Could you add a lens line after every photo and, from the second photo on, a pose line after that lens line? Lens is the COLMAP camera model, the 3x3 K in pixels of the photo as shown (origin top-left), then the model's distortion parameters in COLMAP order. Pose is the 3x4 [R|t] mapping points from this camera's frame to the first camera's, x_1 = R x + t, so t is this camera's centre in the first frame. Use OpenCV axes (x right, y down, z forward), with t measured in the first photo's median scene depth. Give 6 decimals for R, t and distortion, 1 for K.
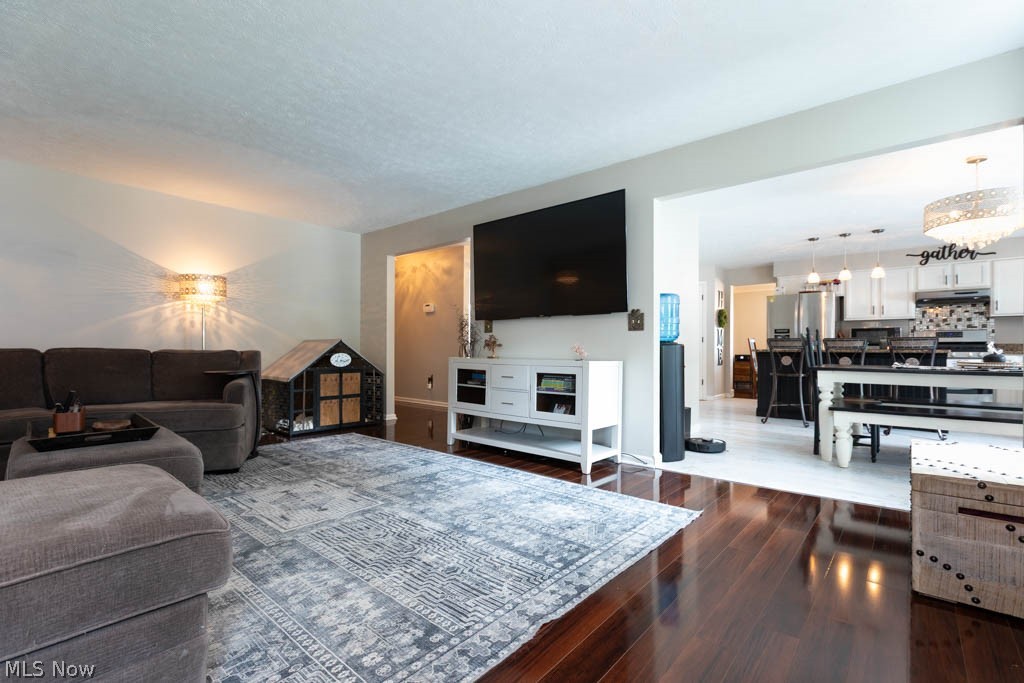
lens RADIAL K [[454.3, 0, 521.3], [0, 454.3, 344.7], [0, 0, 1]] dist [0.004753, -0.001271]
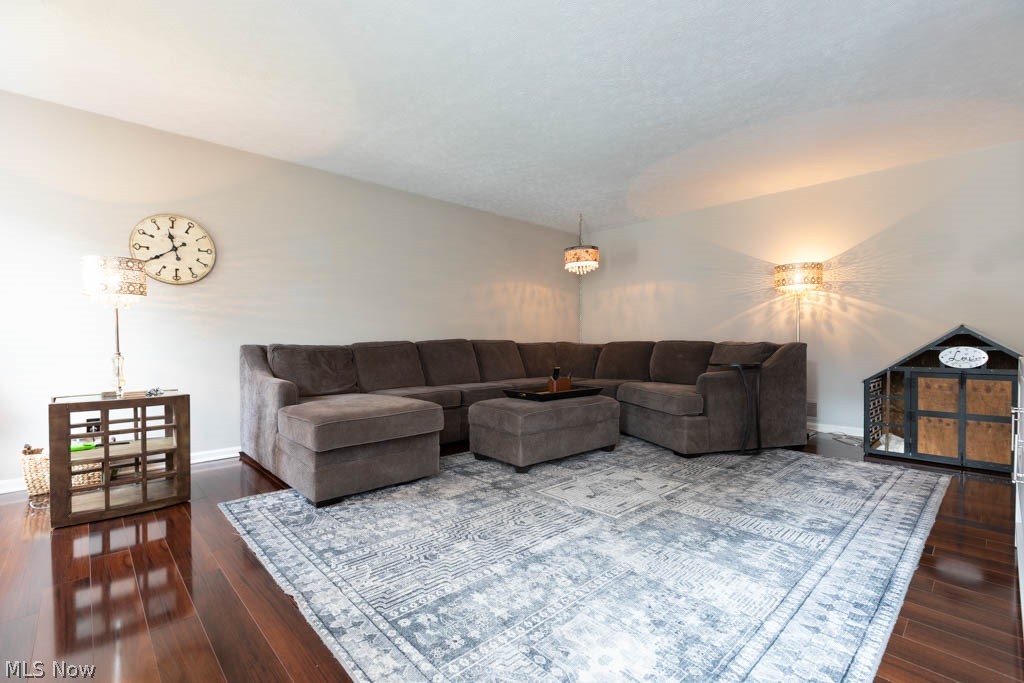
lens RADIAL K [[454.3, 0, 512.5], [0, 454.3, 347.9], [0, 0, 1]] dist [0.004753, -0.001271]
pose [[-0.104399, 0.010638, -0.994479, 0.543977], [0.014176, 0.999857, 0.009207, 0.011209], [0.994434, -0.013137, -0.104535, 0.839256]]
